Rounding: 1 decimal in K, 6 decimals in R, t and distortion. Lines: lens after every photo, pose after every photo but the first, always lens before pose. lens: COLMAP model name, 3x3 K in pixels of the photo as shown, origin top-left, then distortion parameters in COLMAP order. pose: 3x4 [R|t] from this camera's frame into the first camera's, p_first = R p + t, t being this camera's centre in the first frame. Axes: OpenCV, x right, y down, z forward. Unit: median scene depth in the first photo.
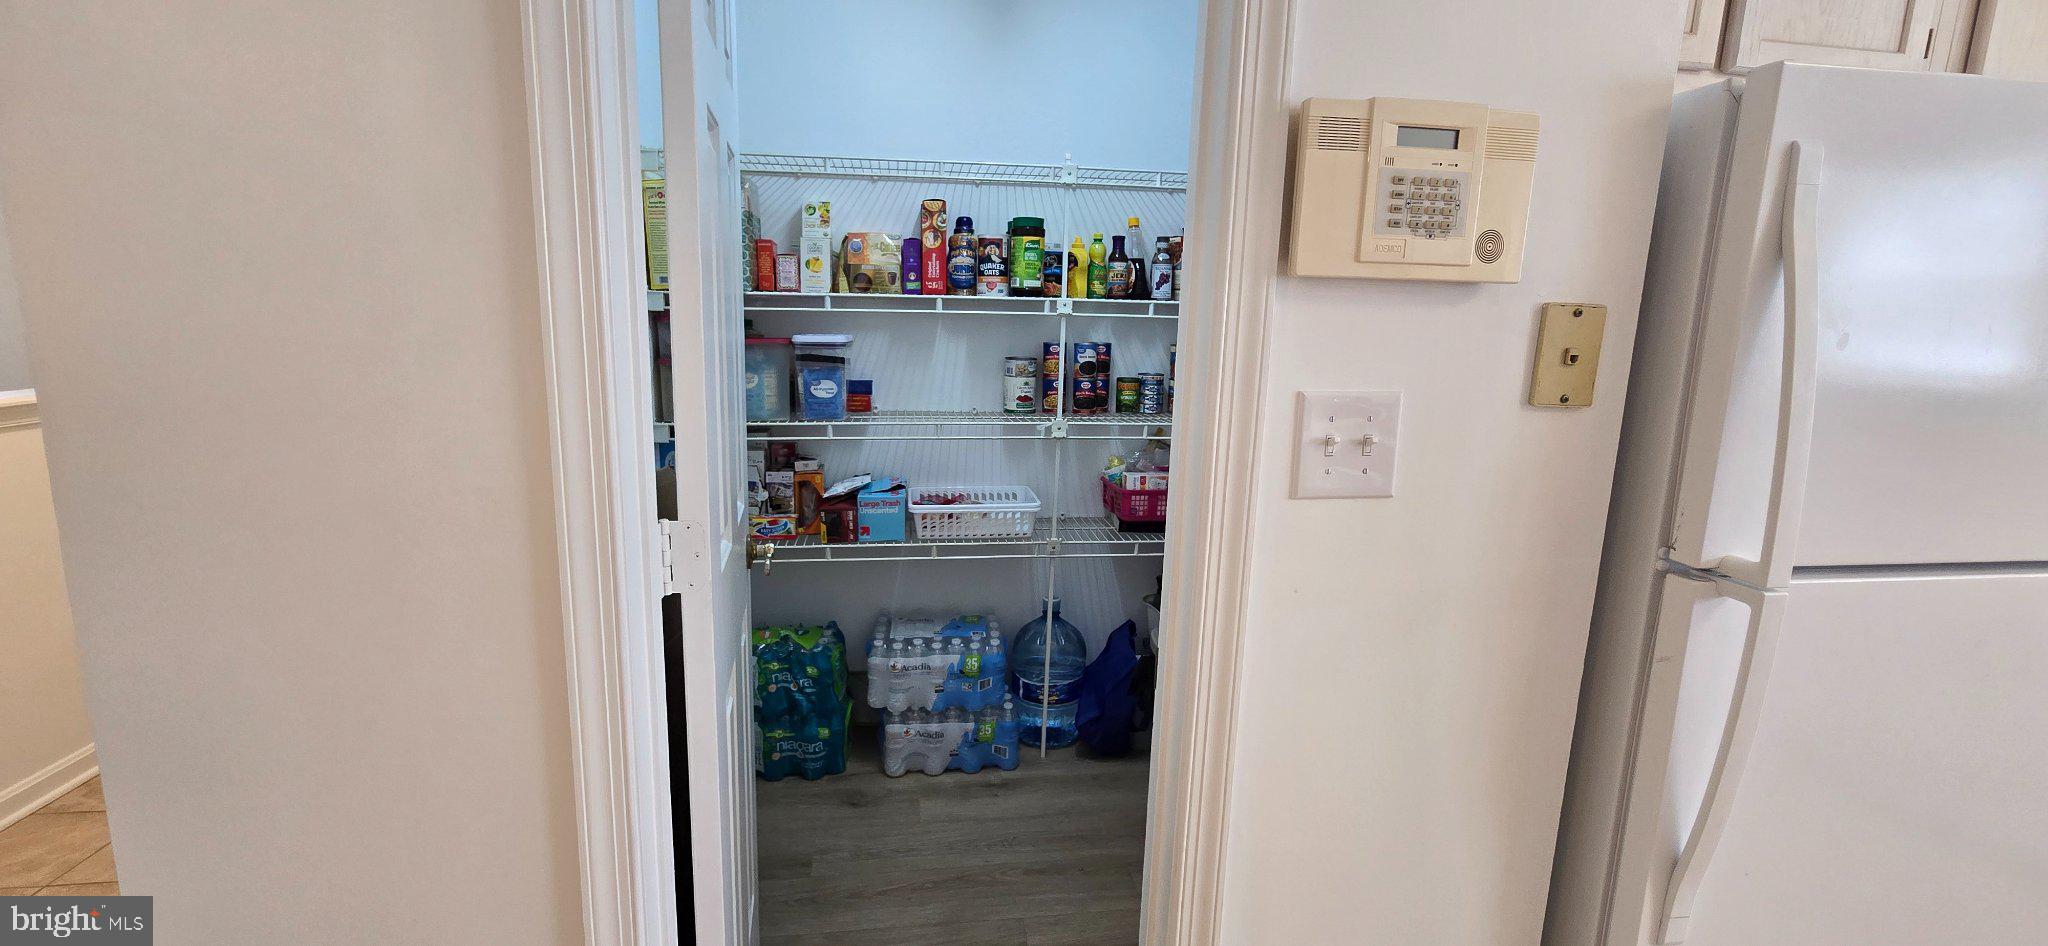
lens RADIAL K [[839.8, 0, 1018.3], [0, 839.8, 445.8], [0, 0, 1]] dist [-0.002243, 0.000611]
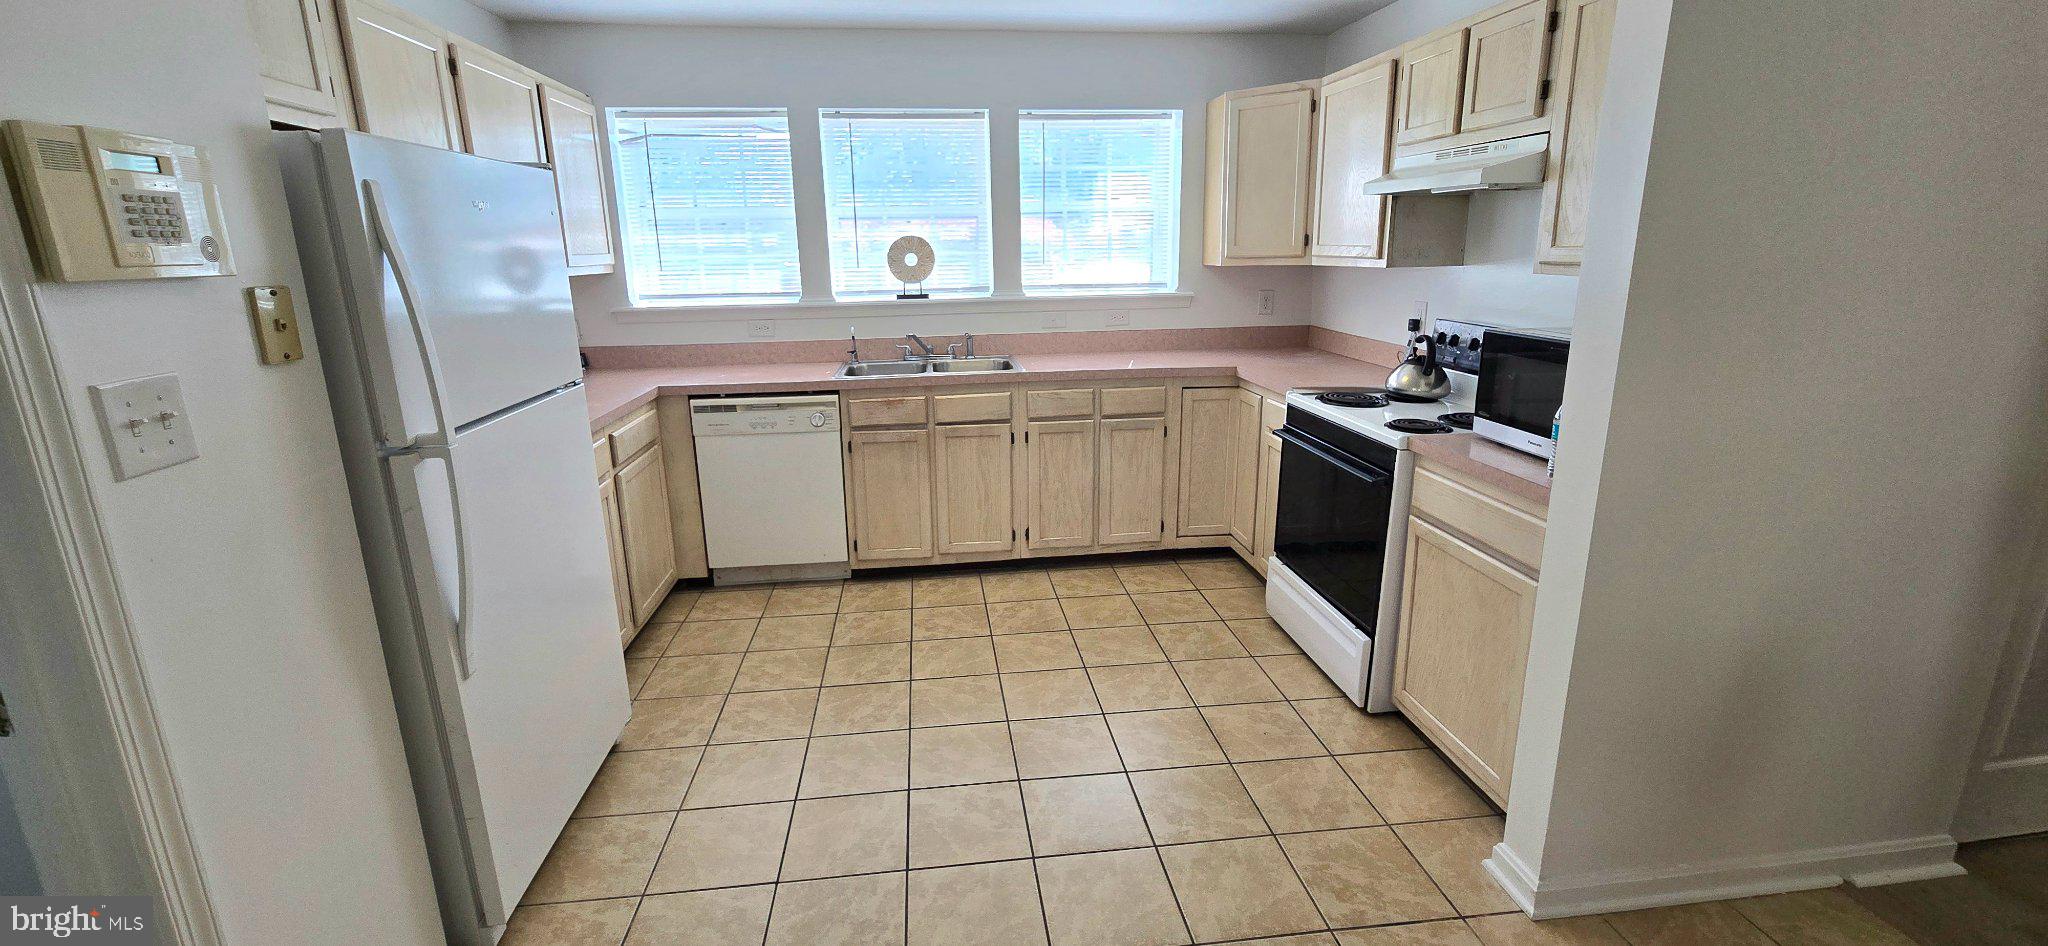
lens RADIAL K [[839.8, 0, 1018.3], [0, 839.8, 445.8], [0, 0, 1]] dist [-0.002243, 0.000611]
pose [[0.023503, -0.258162, 0.965816, -0.710661], [0.195655, 0.948588, 0.248796, -0.024837], [-0.980391, 0.183119, 0.072806, -0.256949]]
